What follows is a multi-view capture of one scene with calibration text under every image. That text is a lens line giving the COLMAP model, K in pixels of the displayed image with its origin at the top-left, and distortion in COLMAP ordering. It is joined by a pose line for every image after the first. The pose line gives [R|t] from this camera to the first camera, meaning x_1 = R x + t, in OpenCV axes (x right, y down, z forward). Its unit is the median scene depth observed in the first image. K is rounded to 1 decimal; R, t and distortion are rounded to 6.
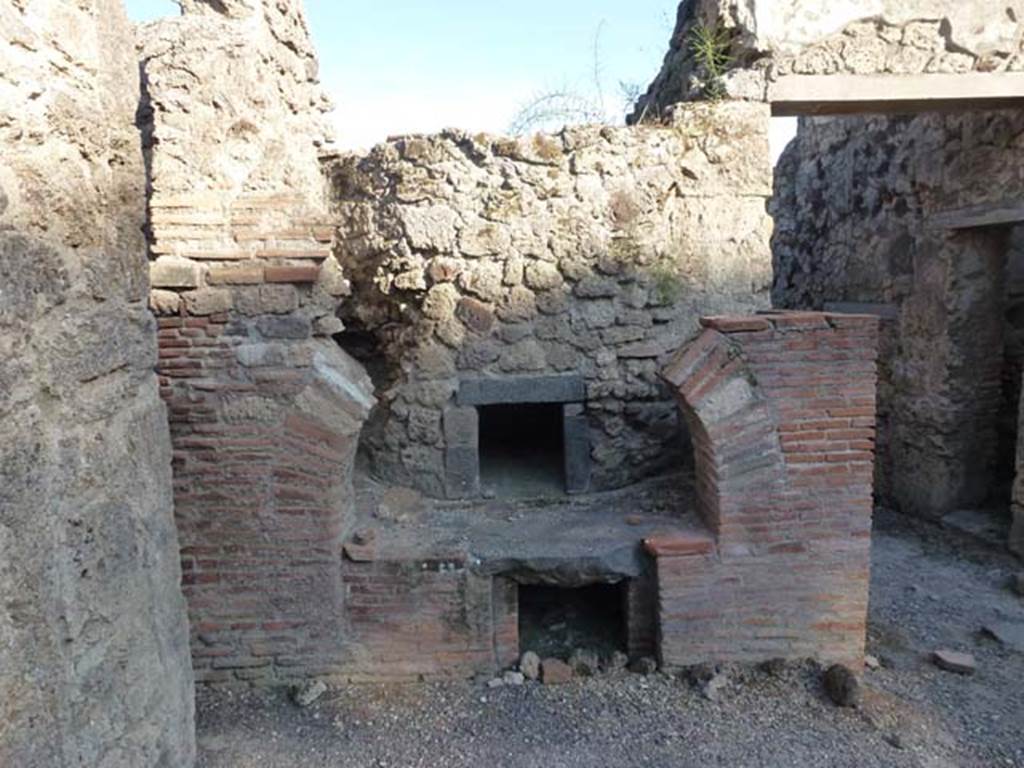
lens RADIAL K [[692.0, 0, 508.4], [0, 692.0, 362.4], [0, 0, 1]] dist [-0.033413, -0.001019]
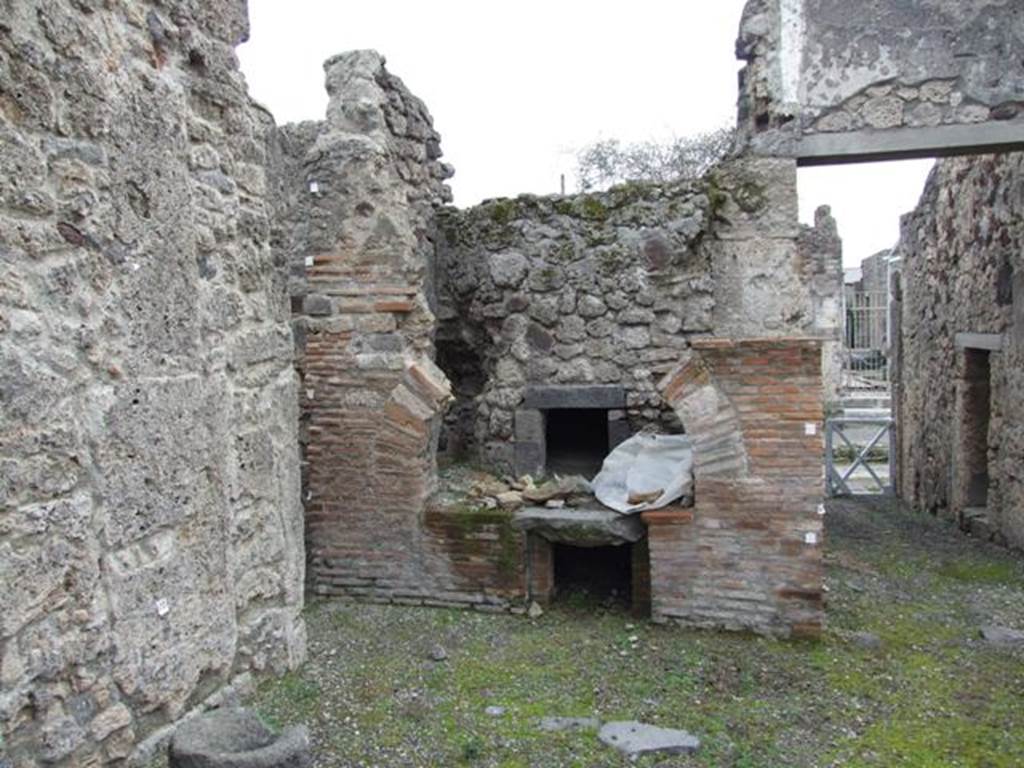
lens RADIAL K [[733.2, 0, 501.8], [0, 733.2, 355.5], [0, 0, 1]] dist [-0.039038, 0.004407]
pose [[0.962476, 0.017169, -0.270822, 0.255499], [-0.032338, 0.998142, -0.051647, 0.037369], [0.269432, 0.058467, 0.961243, -0.320350]]
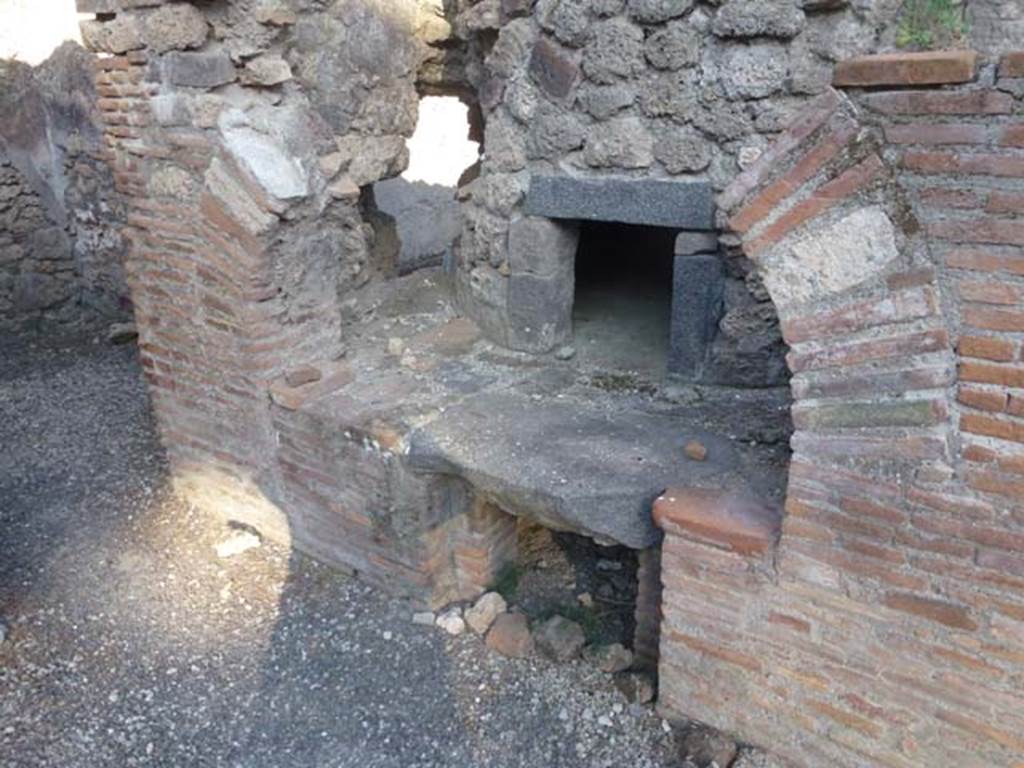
lens RADIAL K [[733.2, 0, 501.8], [0, 733.2, 355.5], [0, 0, 1]] dist [-0.039038, 0.004407]
pose [[0.840866, 0.204604, -0.501080, 0.295988], [-0.075358, 0.961035, 0.265956, 0.007032], [0.535971, -0.185873, 0.823521, 0.394108]]
